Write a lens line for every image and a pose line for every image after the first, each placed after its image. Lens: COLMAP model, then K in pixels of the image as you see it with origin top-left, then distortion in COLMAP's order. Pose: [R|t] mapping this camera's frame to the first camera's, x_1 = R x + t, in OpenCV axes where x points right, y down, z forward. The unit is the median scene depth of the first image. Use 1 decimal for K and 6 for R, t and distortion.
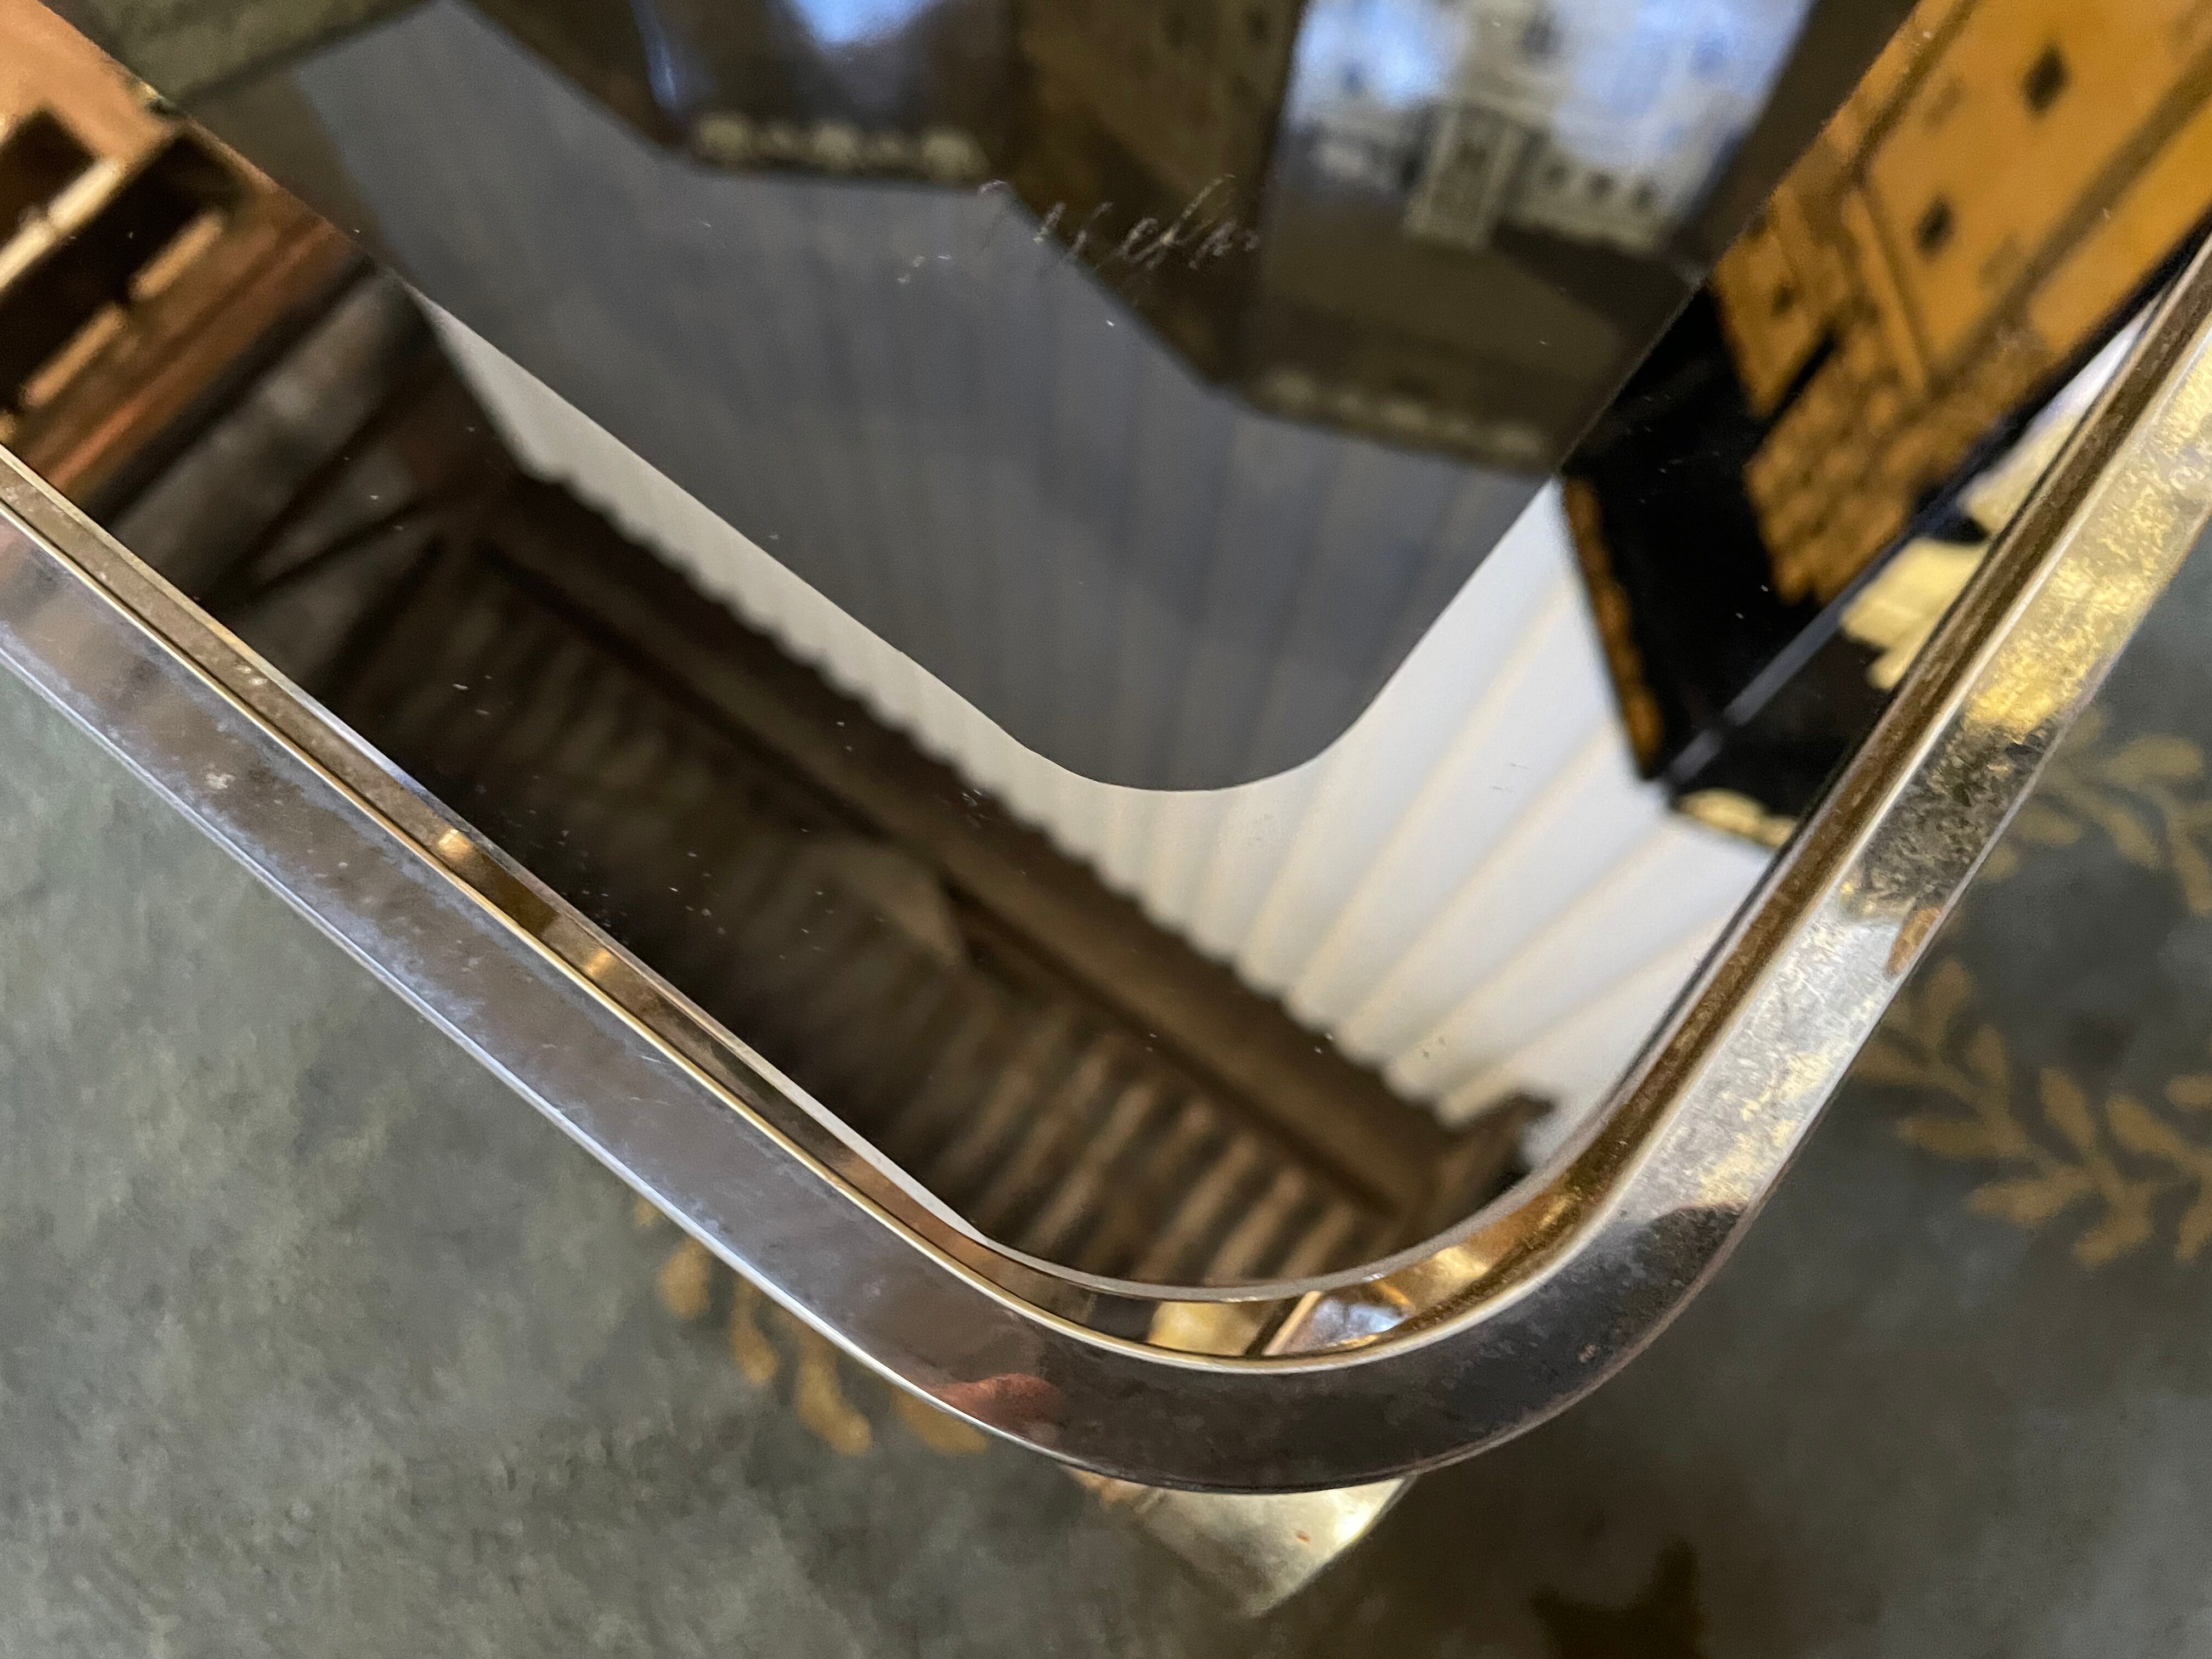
lens RADIAL K [[1688.9, 0, 1141.8], [0, 1688.9, 865.5], [0, 0, 1]] dist [0.030617, -0.052512]
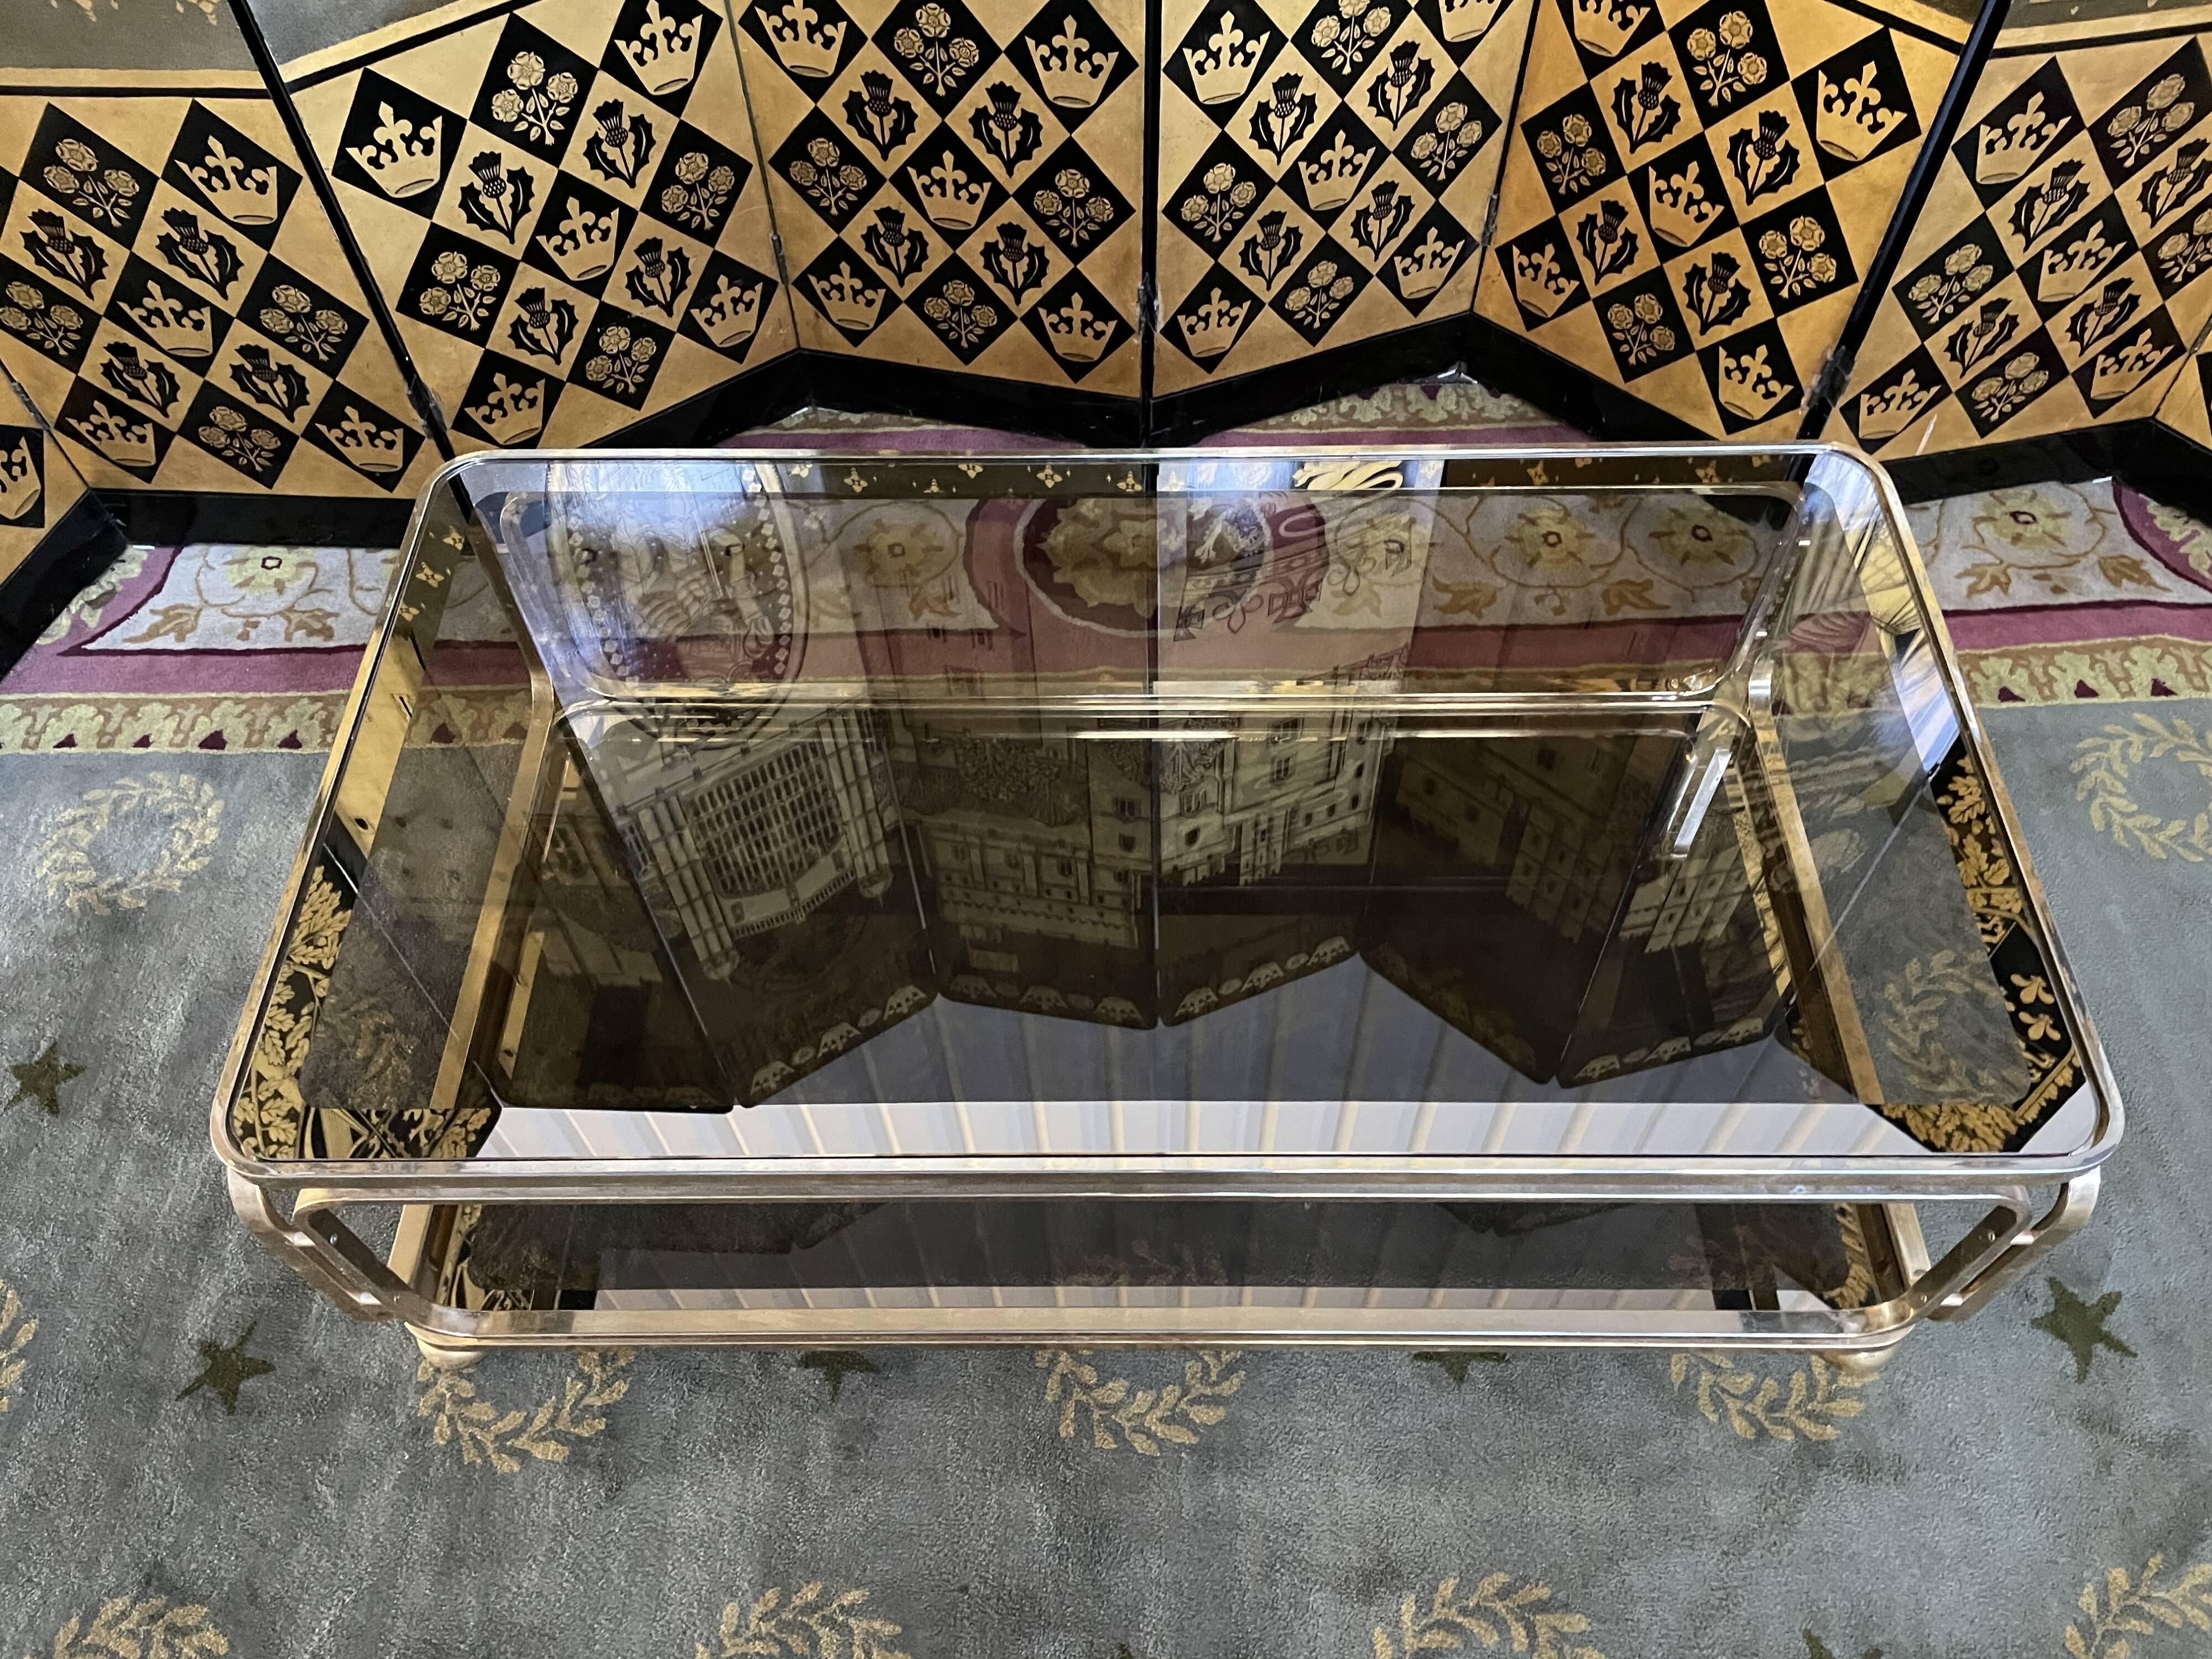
lens RADIAL K [[1659.3, 0, 1112.7], [0, 1659.3, 838.5], [0, 0, 1]] dist [0.077541, -0.096071]
pose [[0.793132, -0.525194, 0.308404, -1.351181], [0.594488, 0.777644, -0.204581, -0.508037], [-0.132384, 0.345602, 0.928996, -1.600012]]
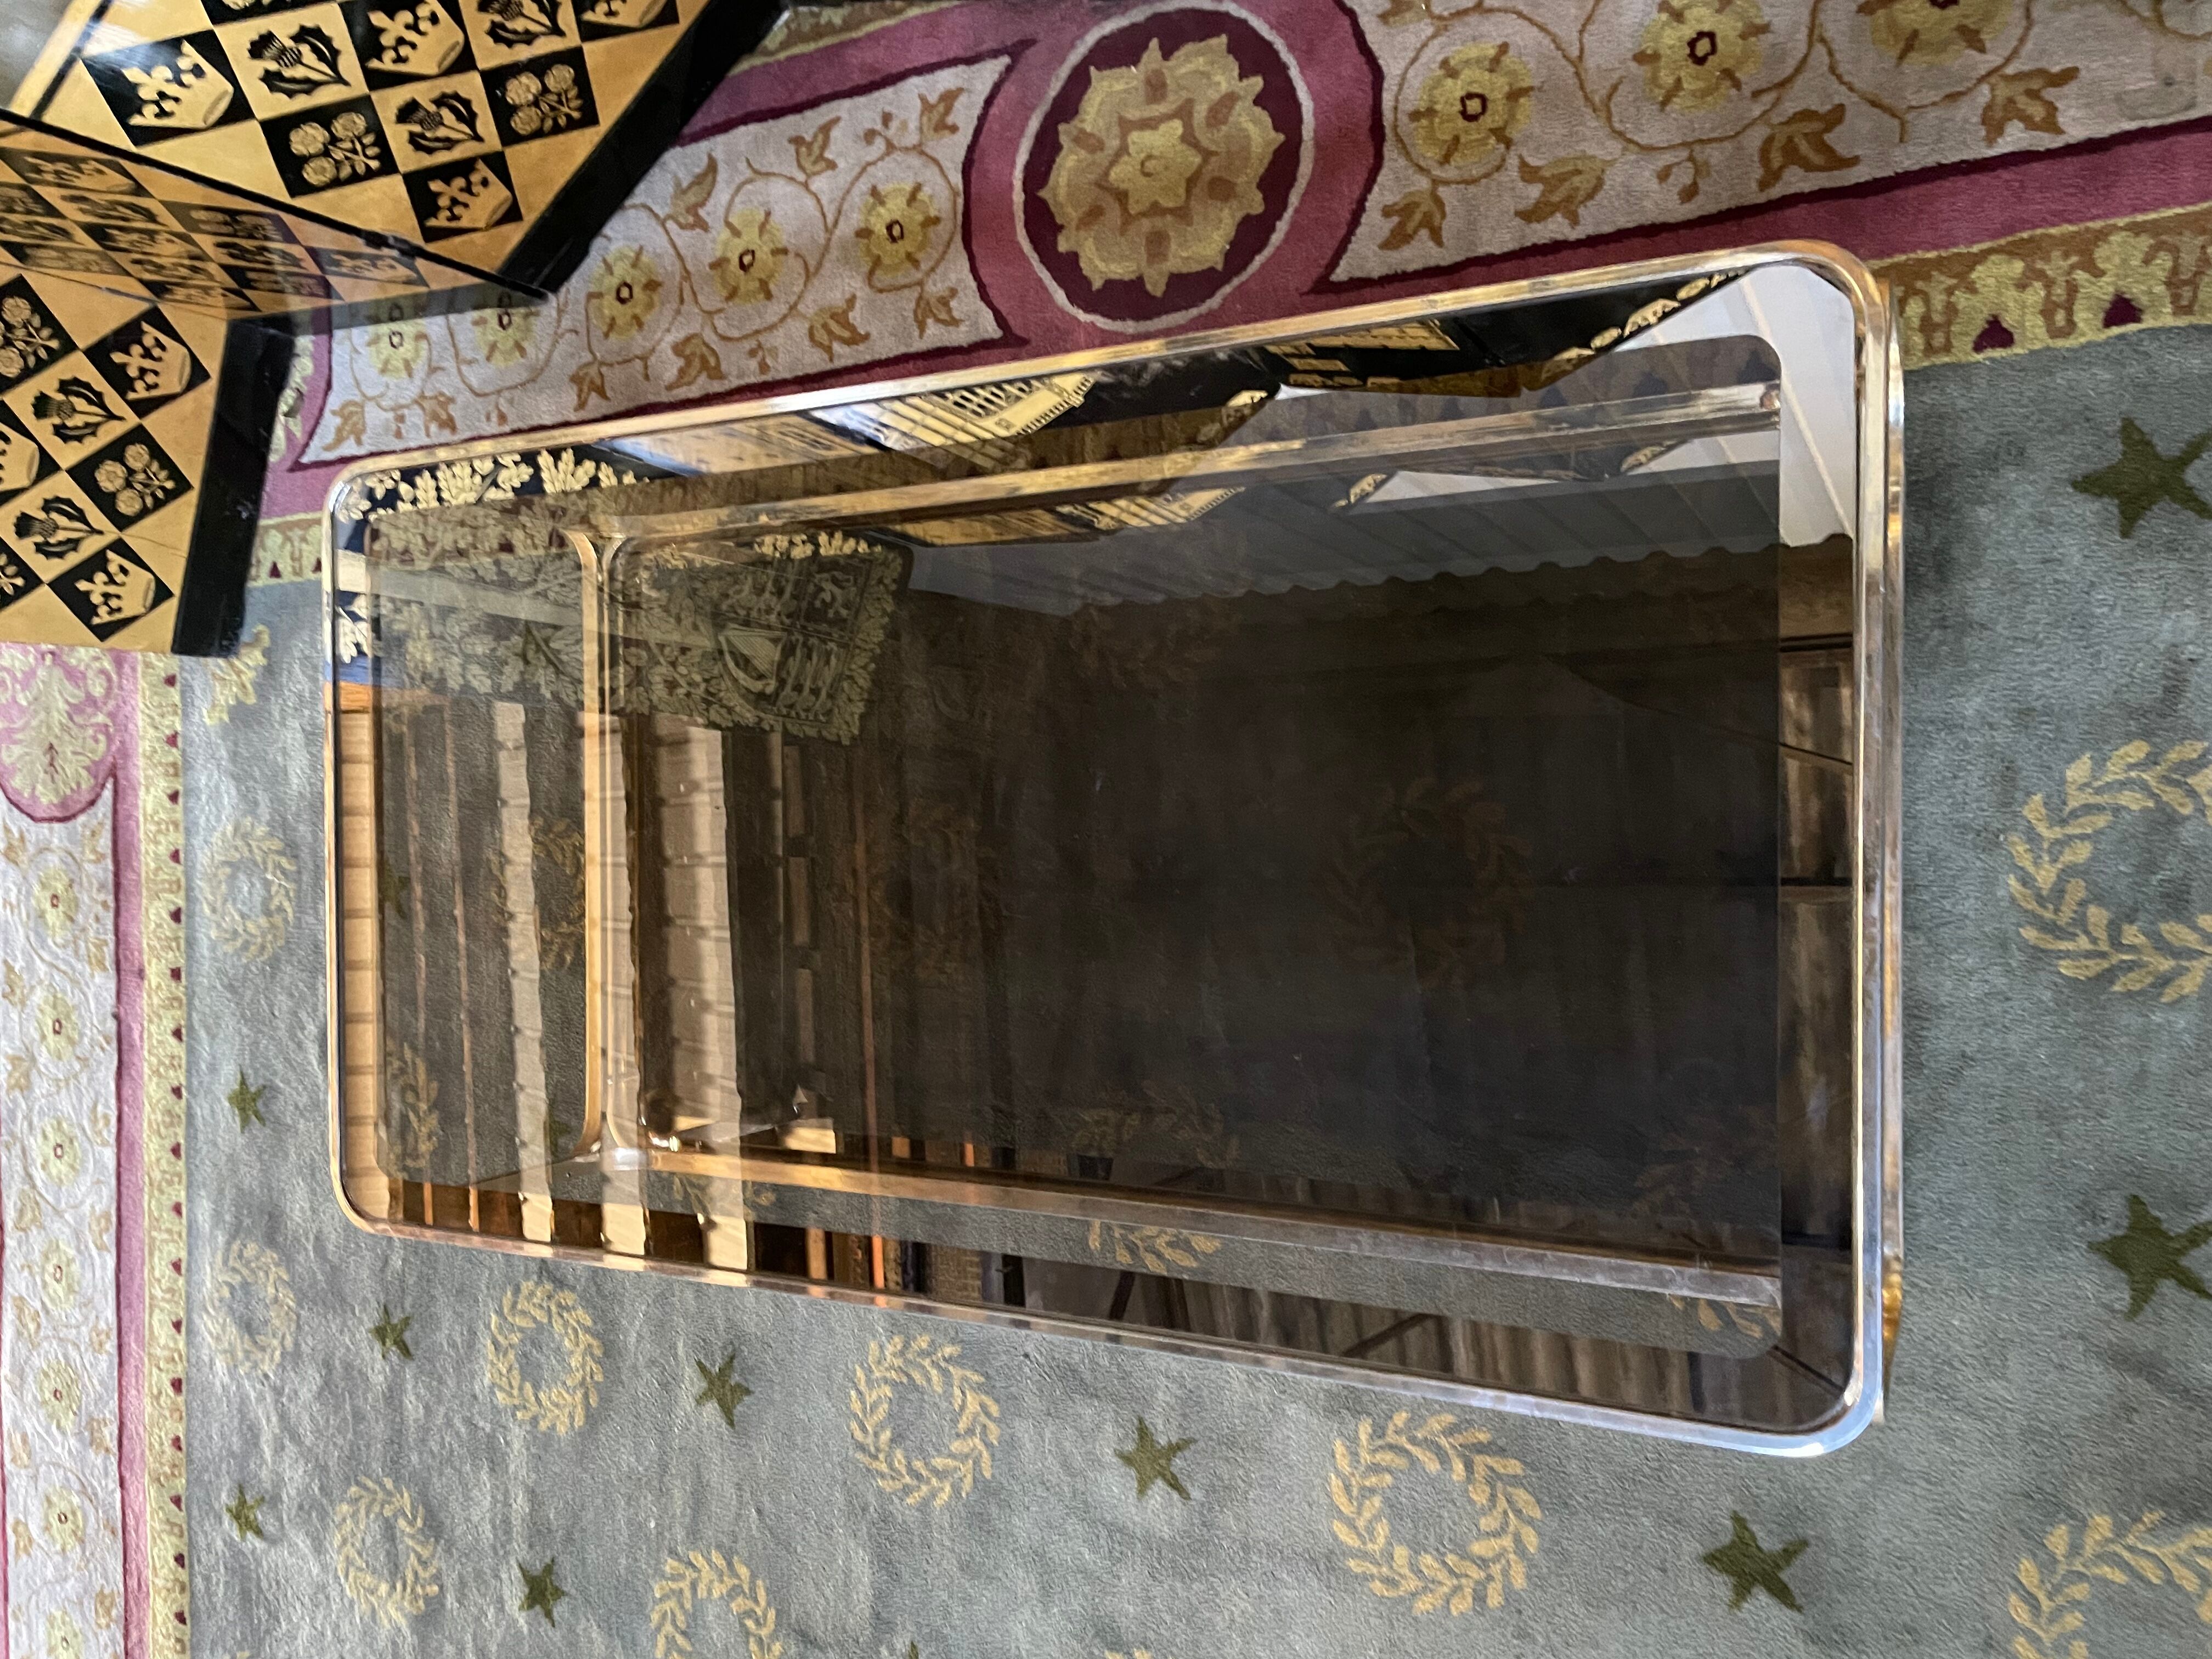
lens RADIAL K [[1697.3, 0, 1093.8], [0, 1697.3, 846.3], [0, 0, 1]] dist [0.078986, -0.100271]
pose [[0.682945, -0.608856, -0.403585, 0.572468], [0.657575, 0.753029, -0.023288, -0.834060], [0.318090, -0.249483, 0.914646, -1.482472]]
